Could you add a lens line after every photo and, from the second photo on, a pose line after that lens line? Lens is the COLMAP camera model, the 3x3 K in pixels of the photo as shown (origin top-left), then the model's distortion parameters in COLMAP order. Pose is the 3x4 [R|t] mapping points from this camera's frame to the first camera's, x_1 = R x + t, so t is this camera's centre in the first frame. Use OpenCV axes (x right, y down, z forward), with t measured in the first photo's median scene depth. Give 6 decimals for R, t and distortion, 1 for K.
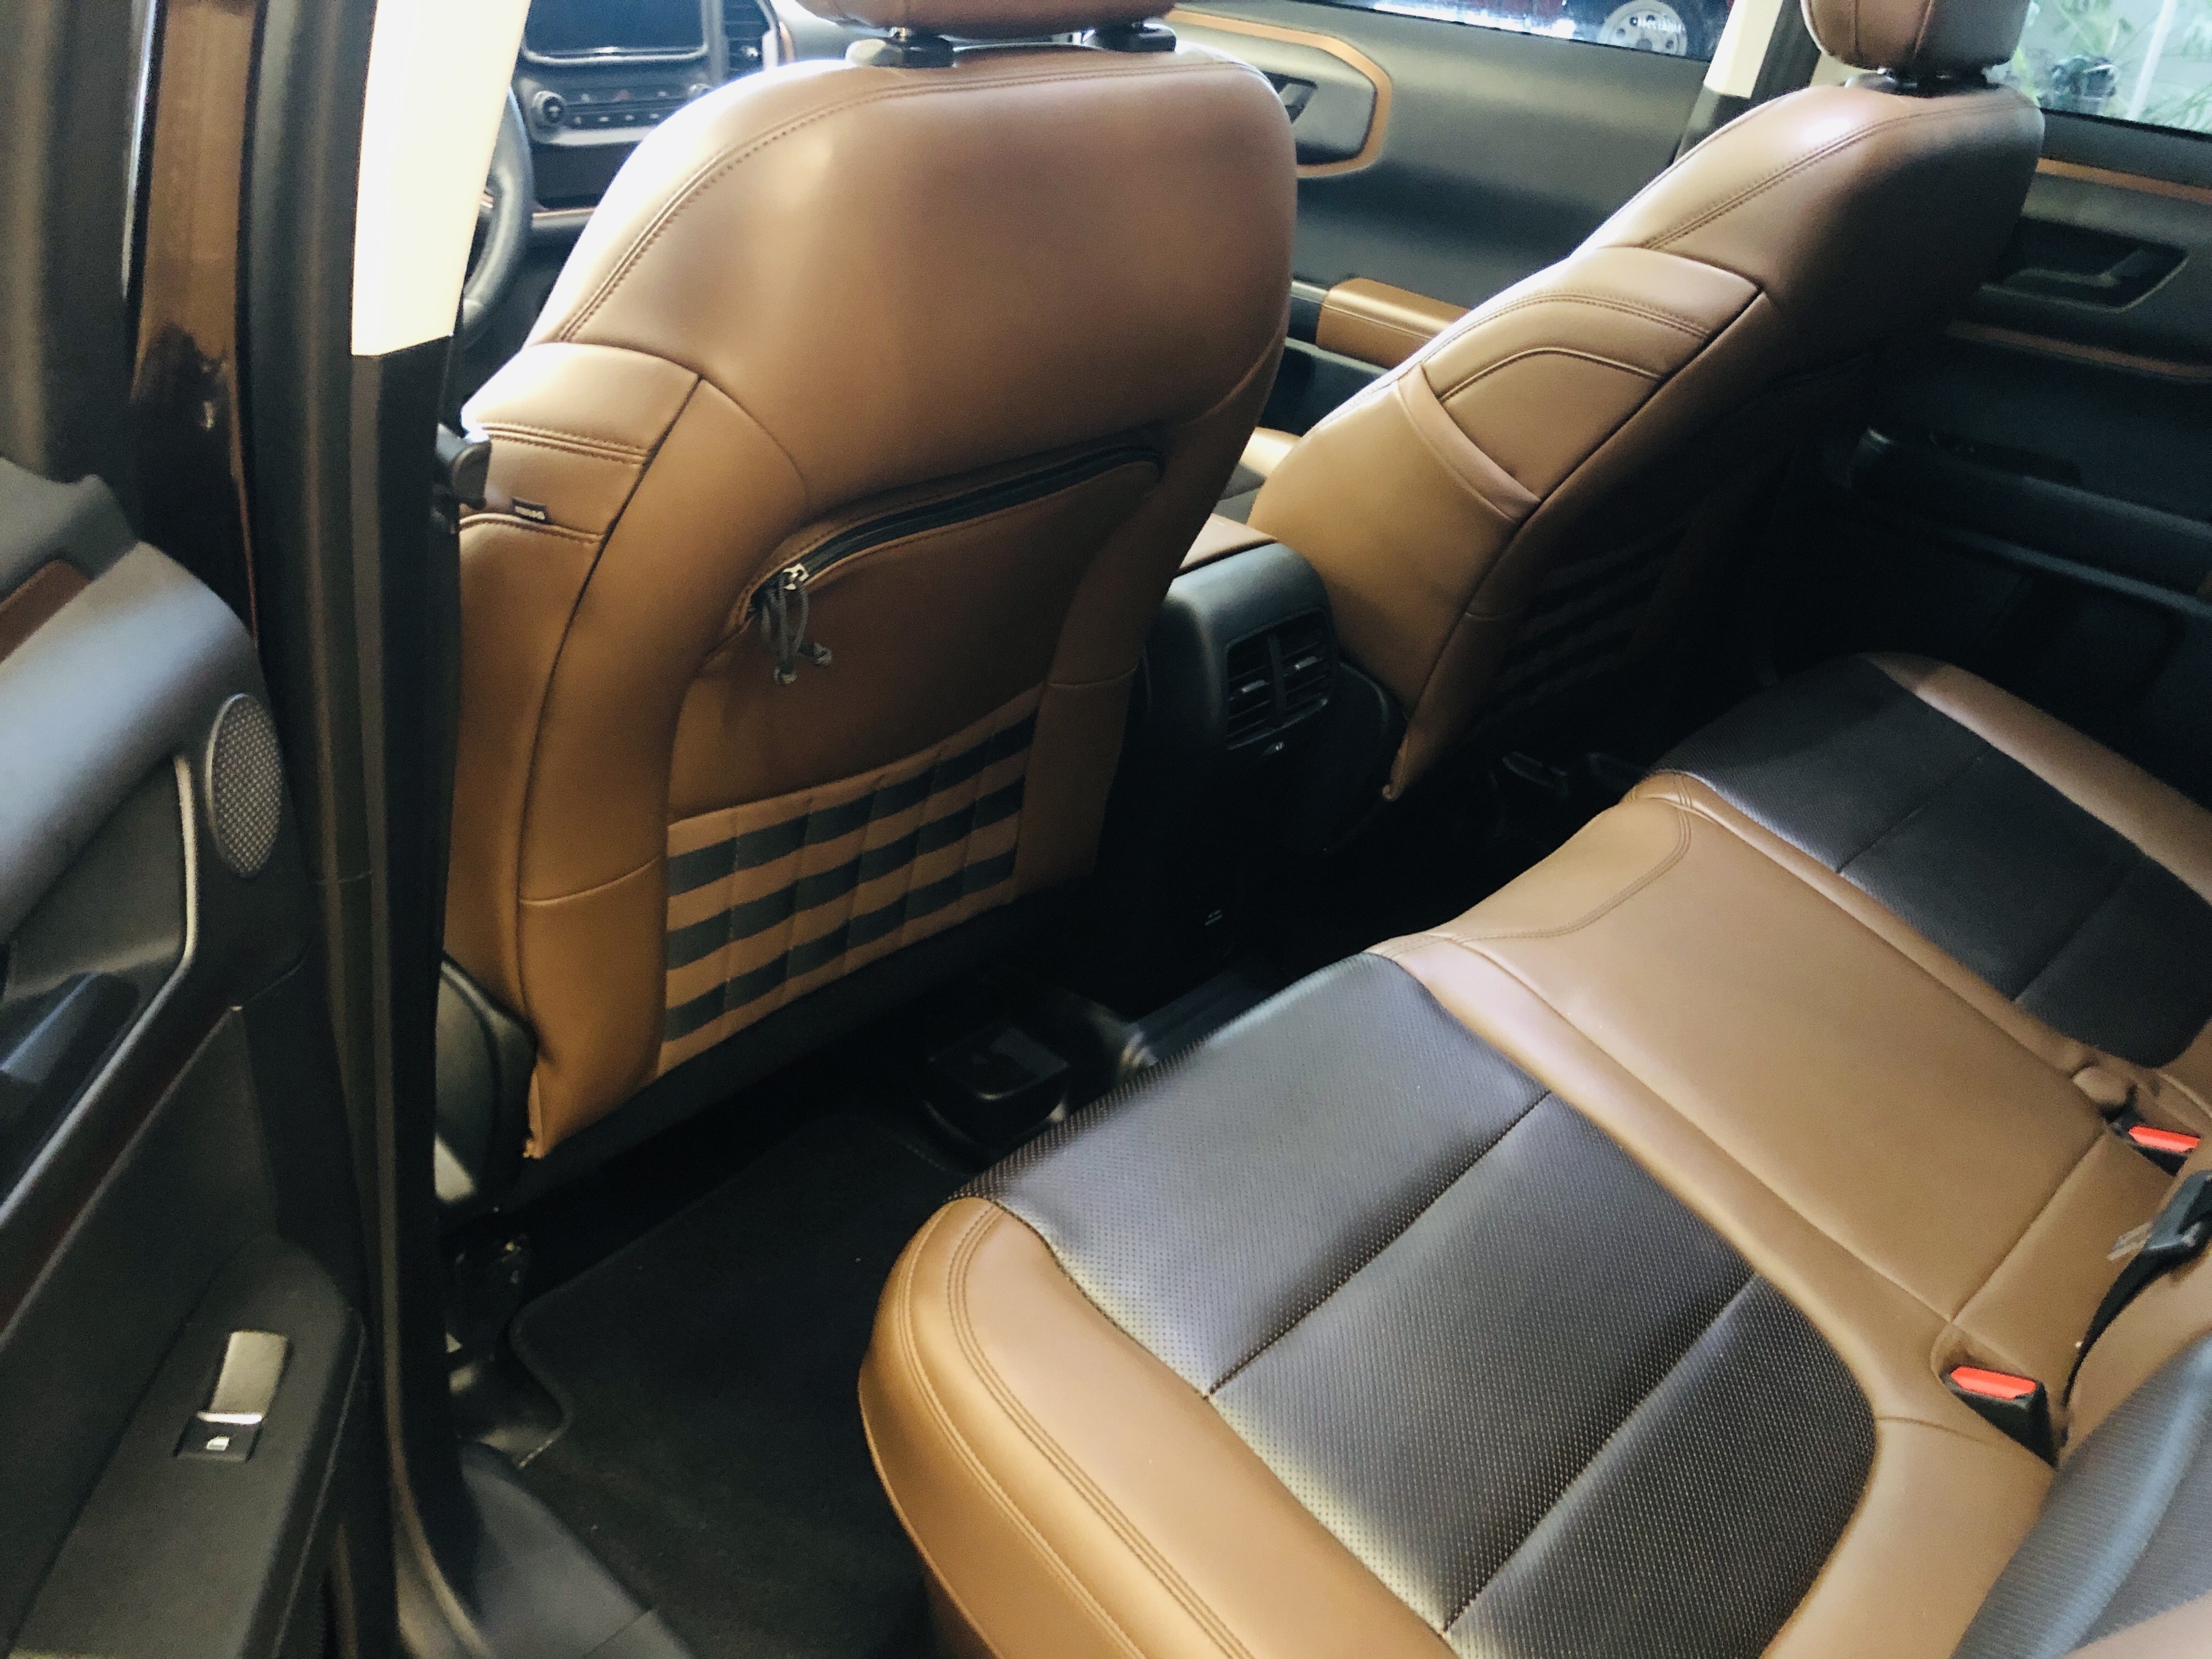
lens RADIAL K [[1819.4, 0, 1106.0], [0, 1819.4, 829.5], [0, 0, 1]] dist [0.039468, -0.071663]
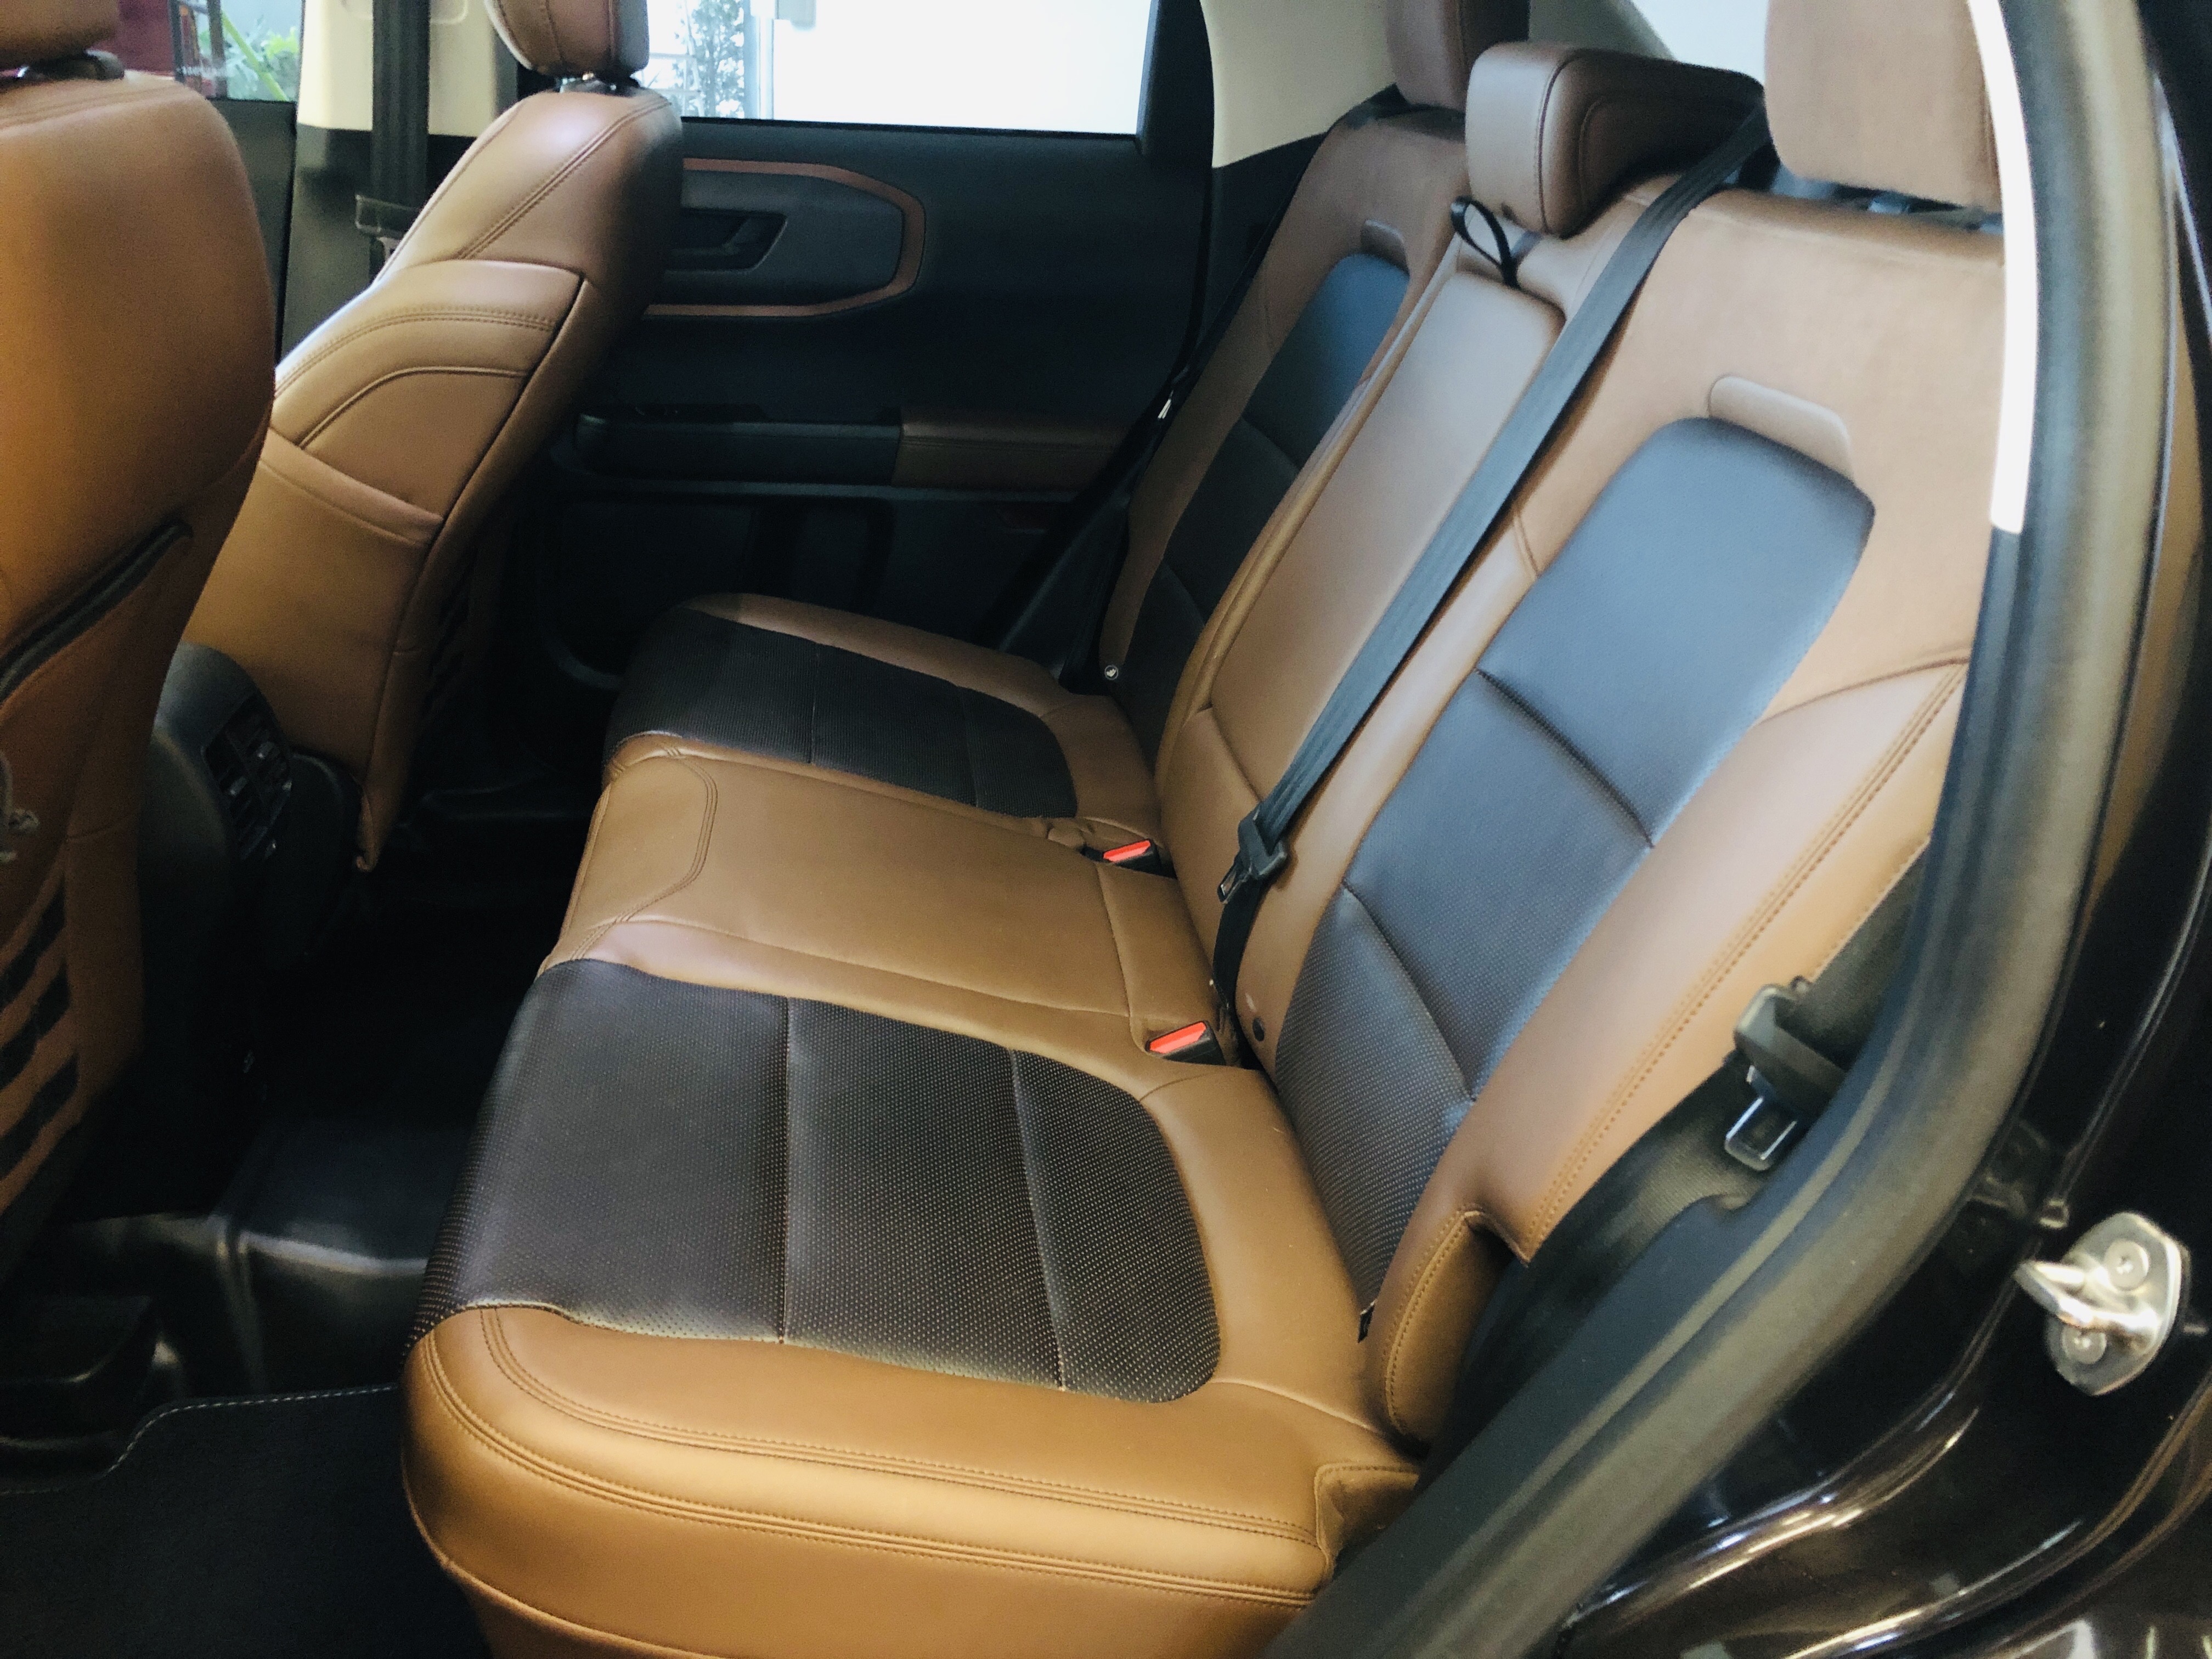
lens RADIAL K [[1819.4, 0, 1106.0], [0, 1819.4, 829.5], [0, 0, 1]] dist [0.039468, -0.071663]
pose [[0.638424, -0.350221, 0.685391, -0.296805], [0.376050, 0.918893, 0.119255, -0.005483], [-0.671566, 0.181606, 0.718344, 0.065238]]
